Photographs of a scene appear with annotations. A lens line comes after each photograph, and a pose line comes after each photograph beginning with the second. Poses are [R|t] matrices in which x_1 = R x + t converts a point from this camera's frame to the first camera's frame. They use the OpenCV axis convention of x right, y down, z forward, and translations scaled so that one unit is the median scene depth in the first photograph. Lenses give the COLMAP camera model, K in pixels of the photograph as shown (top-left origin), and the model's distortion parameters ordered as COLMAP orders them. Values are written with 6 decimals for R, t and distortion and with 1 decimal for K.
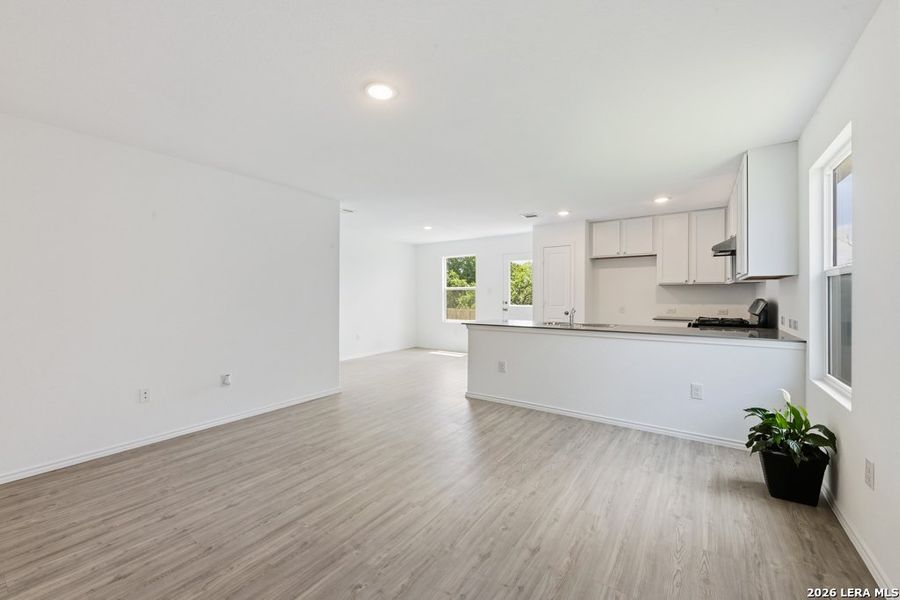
lens RADIAL K [[354.3, 0, 456.0], [0, 354.3, 297.1], [0, 0, 1]] dist [0.001127, 0.000122]
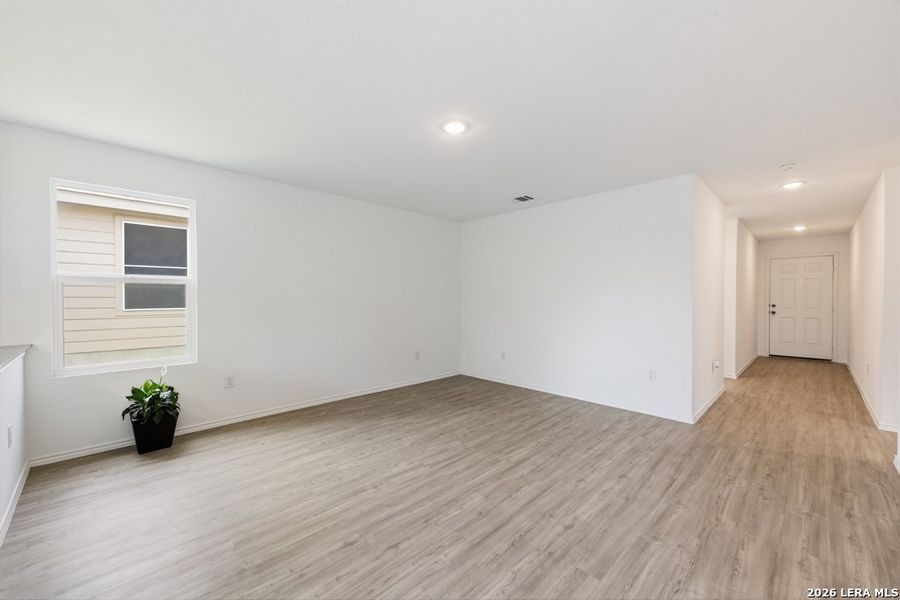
lens RADIAL K [[354.3, 0, 456.0], [0, 354.3, 297.1], [0, 0, 1]] dist [0.001127, 0.000122]
pose [[-0.983011, 0.001708, 0.183540, -0.332286], [0.001877, 0.999998, 0.000747, -0.006312], [-0.183539, 0.001078, -0.983012, 1.651540]]
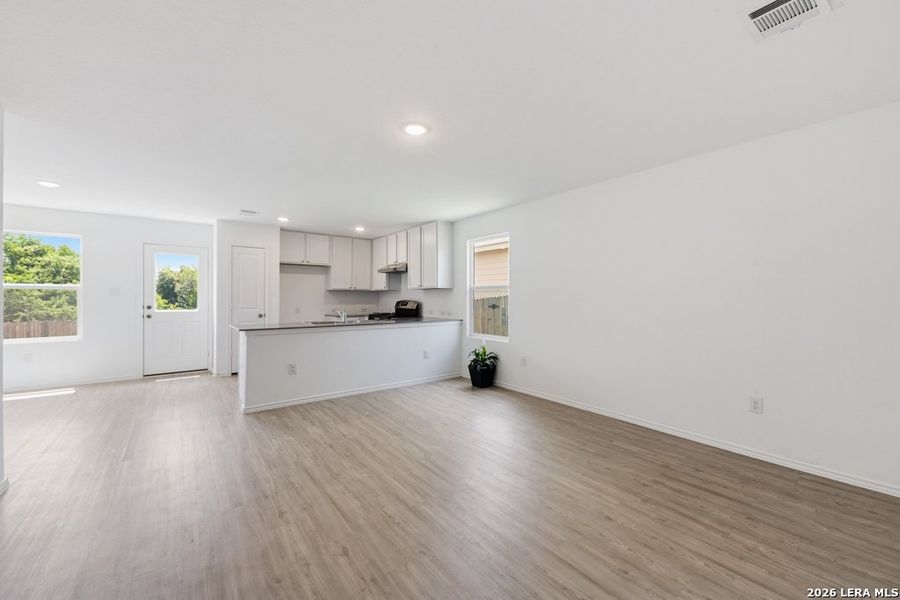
lens RADIAL K [[355.3, 0, 450.0], [0, 355.3, 300.0], [0, 0, 1]] dist [0.000227, -0.000120]
pose [[0.312774, -0.005012, 0.949814, -1.004838], [0.003175, 0.999986, 0.004231, -0.003924], [-0.949822, 0.001692, 0.312785, 0.378363]]
